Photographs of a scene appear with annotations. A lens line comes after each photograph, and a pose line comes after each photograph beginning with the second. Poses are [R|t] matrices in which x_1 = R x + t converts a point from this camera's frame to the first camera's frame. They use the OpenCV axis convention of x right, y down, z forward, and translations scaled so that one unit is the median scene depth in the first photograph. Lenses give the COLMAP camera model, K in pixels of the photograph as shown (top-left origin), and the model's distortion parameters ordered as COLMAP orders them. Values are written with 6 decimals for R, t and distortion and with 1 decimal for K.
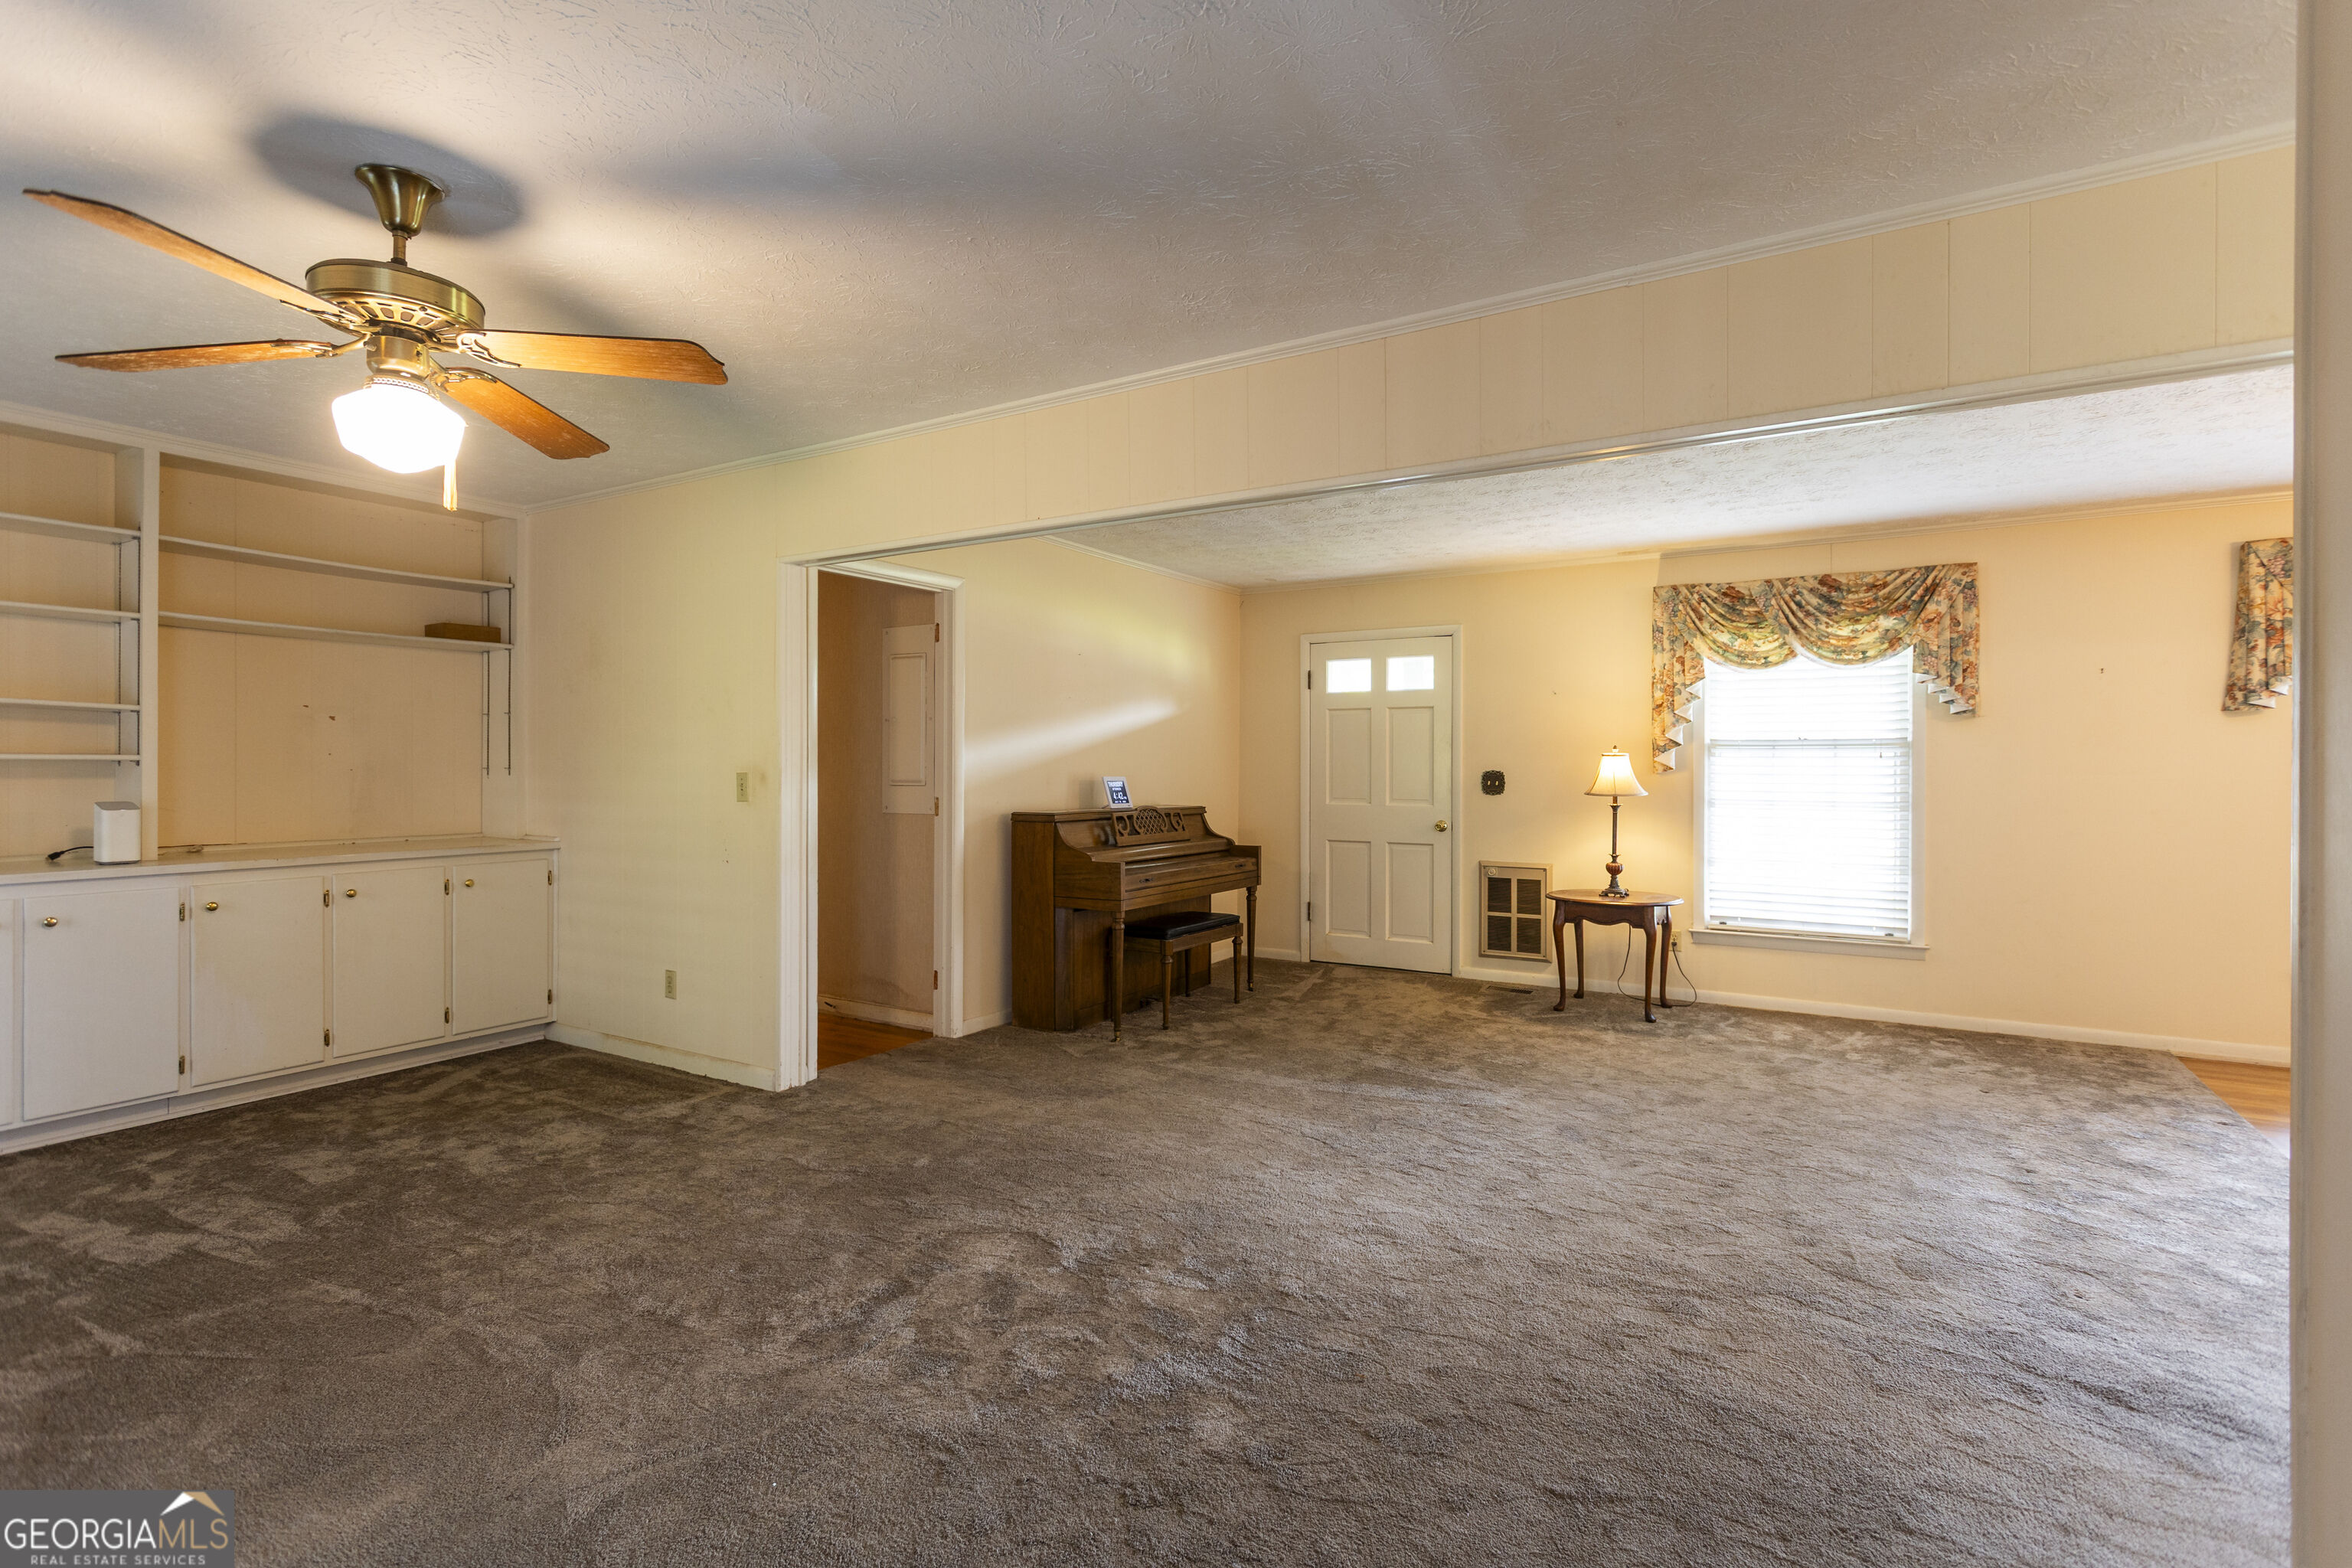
lens RADIAL K [[1095.4, 0, 1173.0], [0, 1095.4, 767.9], [0, 0, 1]] dist [-0.001556, 0.001008]
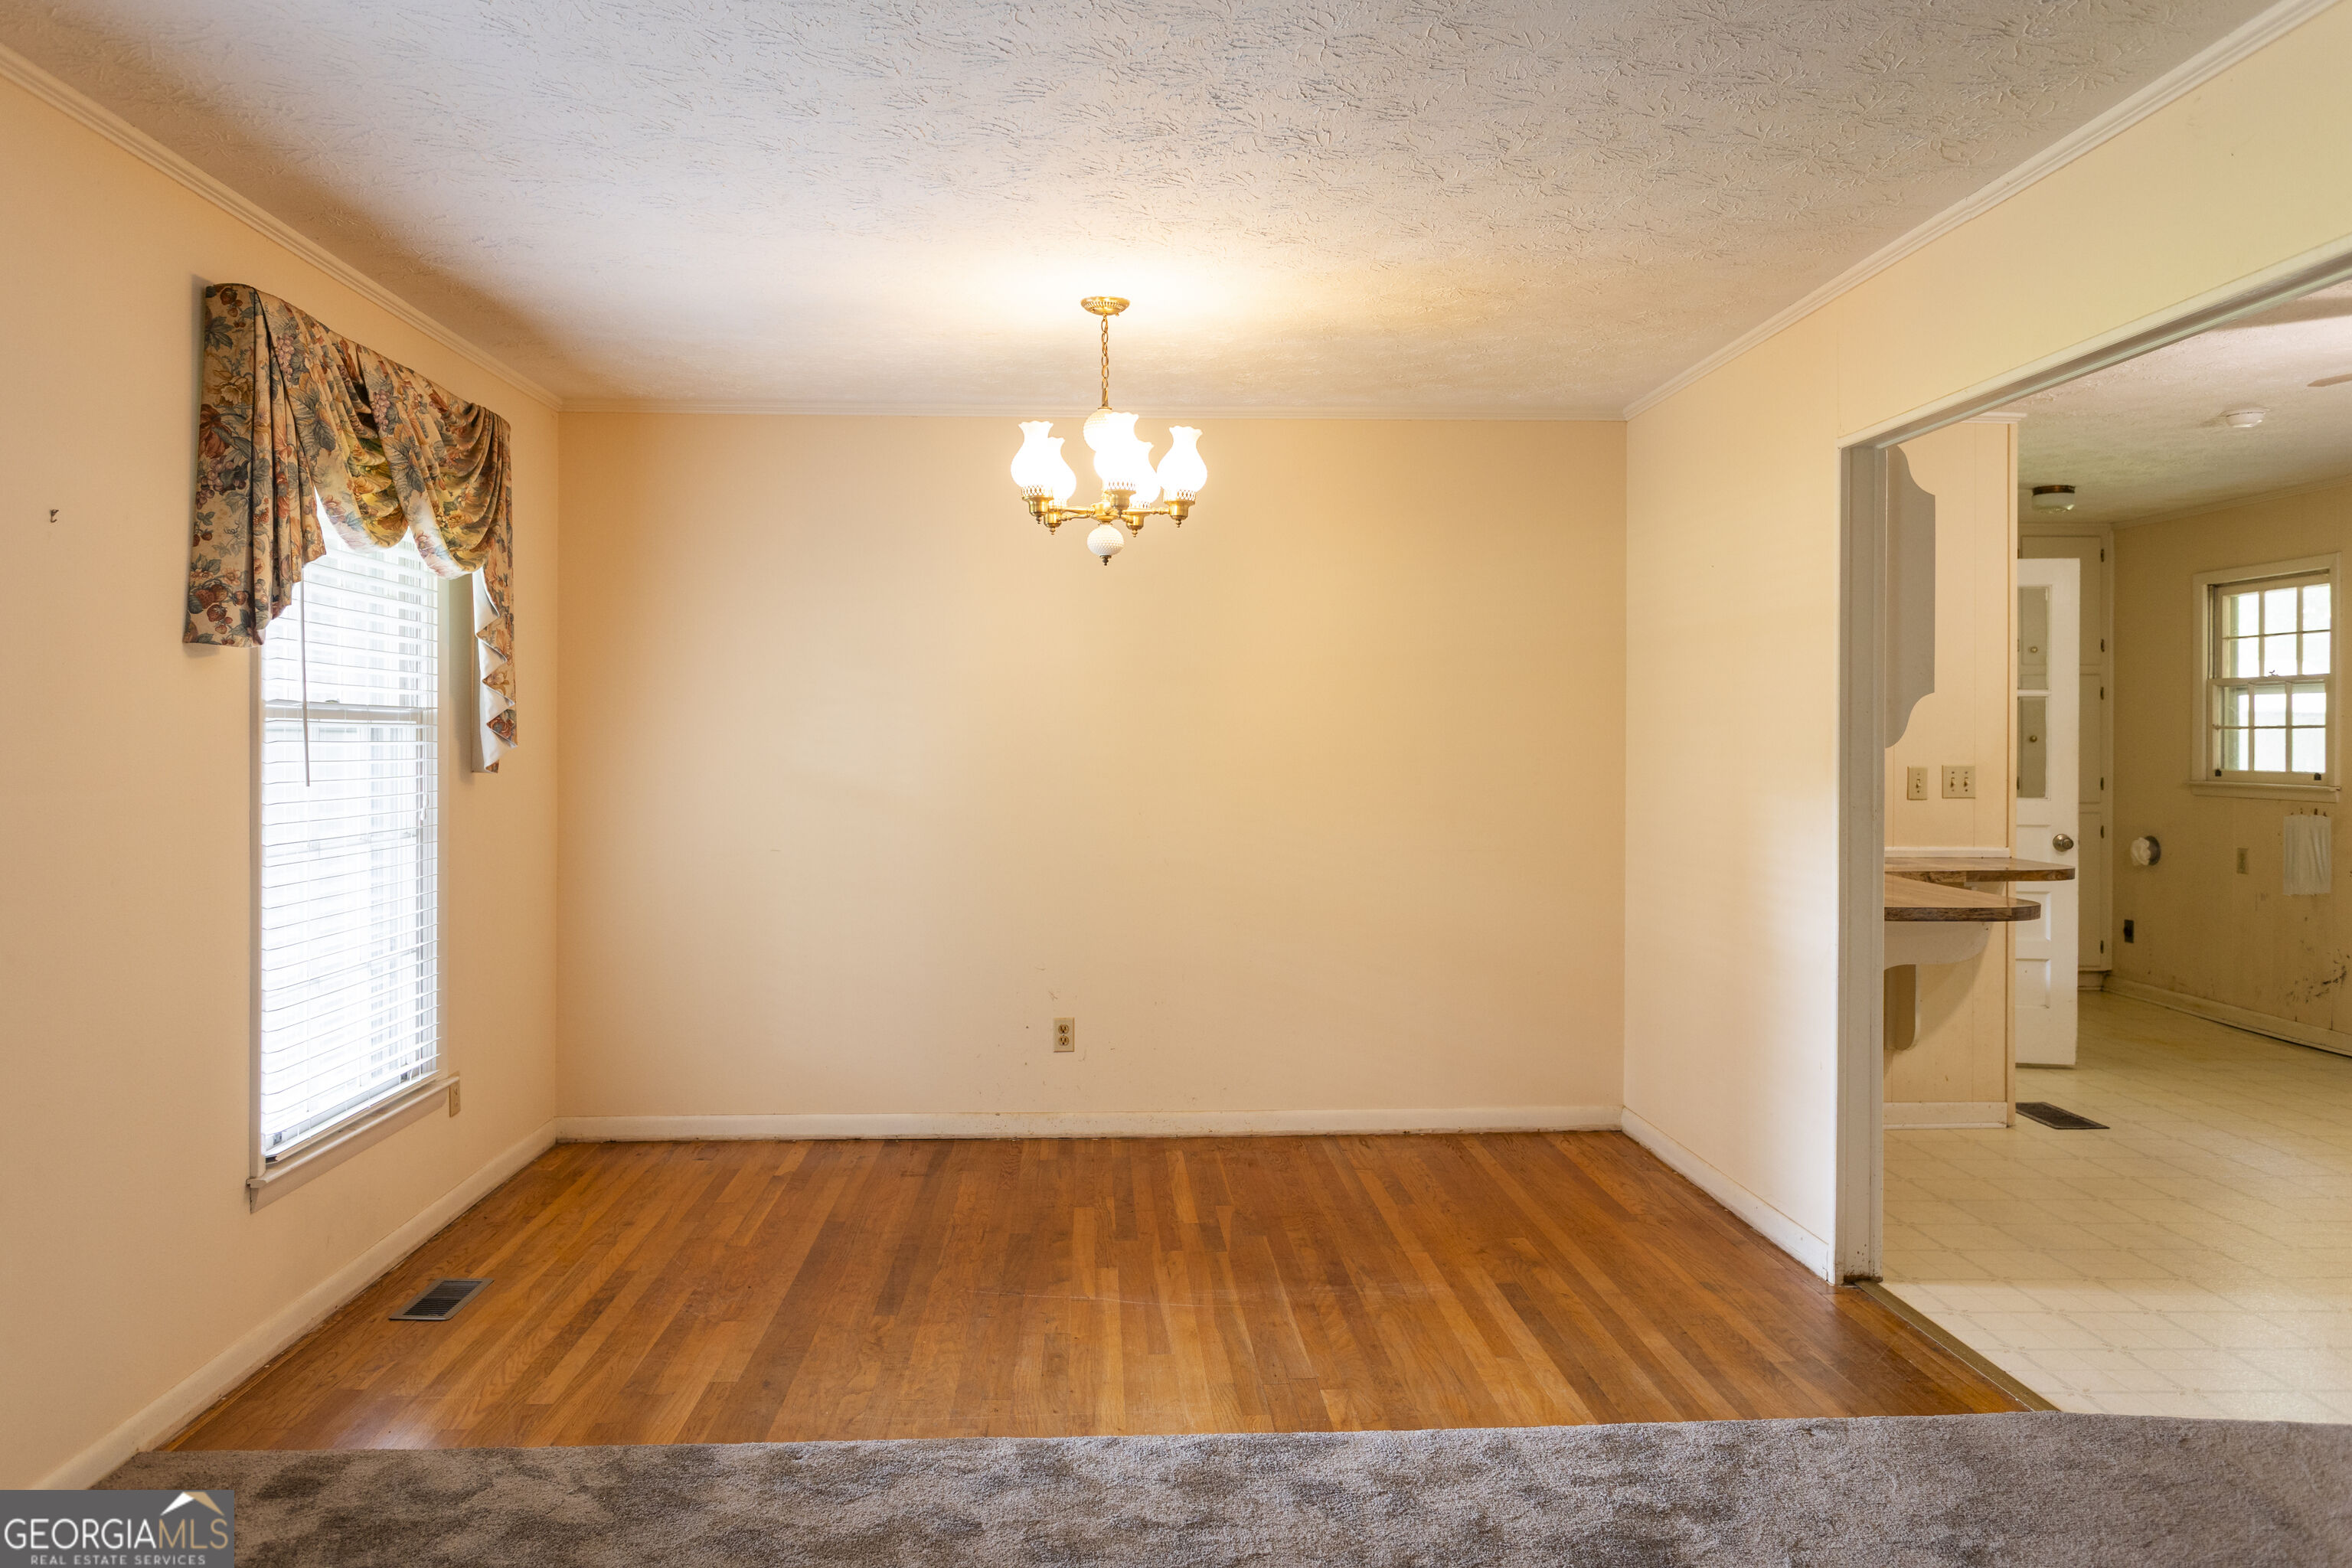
lens RADIAL K [[1631.6, 0, 1149.6], [0, 1631.6, 742.1], [0, 0, 1]] dist [-0.000741, -0.000711]
pose [[-0.558637, -0.001440, 0.829411, 0.146765], [-0.000743, 0.999999, 0.001236, -0.009739], [-0.829412, 0.000075, -0.558638, 0.867623]]
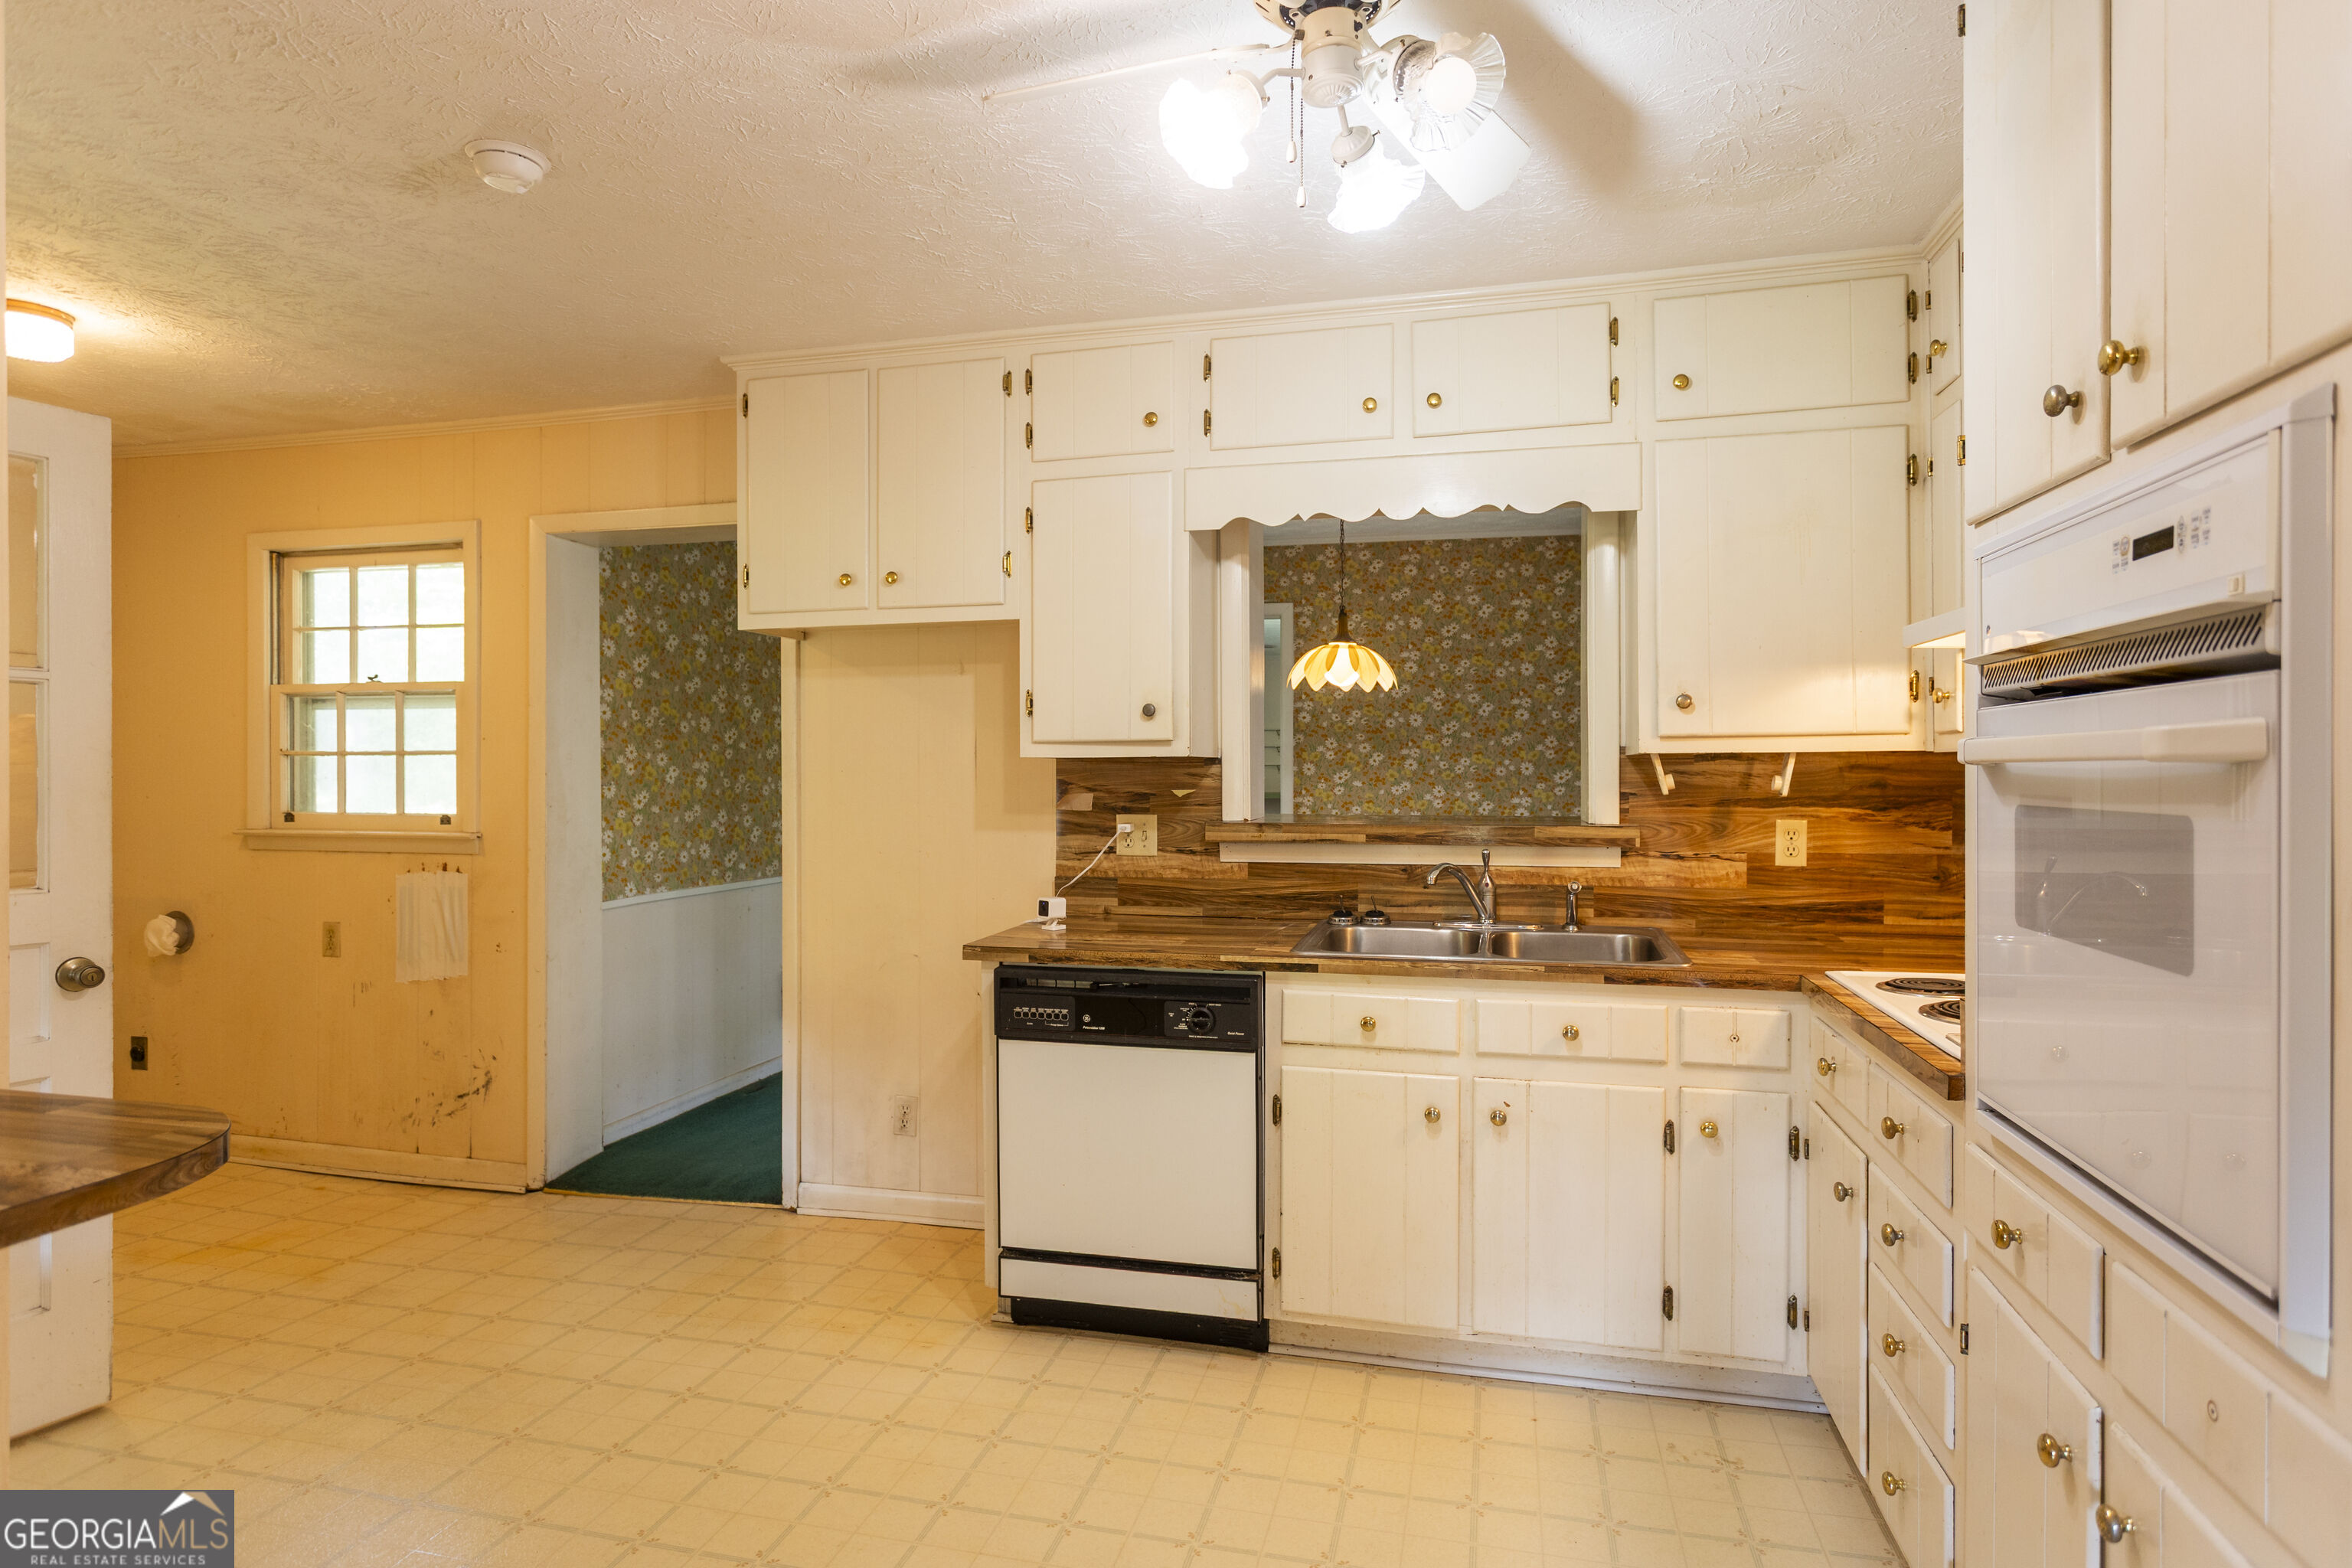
lens RADIAL K [[1261.9, 0, 1177.1], [0, 1261.9, 779.5], [0, 0, 1]] dist [0.004415, 0.000933]
pose [[-0.952779, 0.004227, -0.303636, 0.511773], [0.002112, 0.999971, 0.007293, -0.009756], [0.303659, 0.006308, -0.952760, 0.227496]]
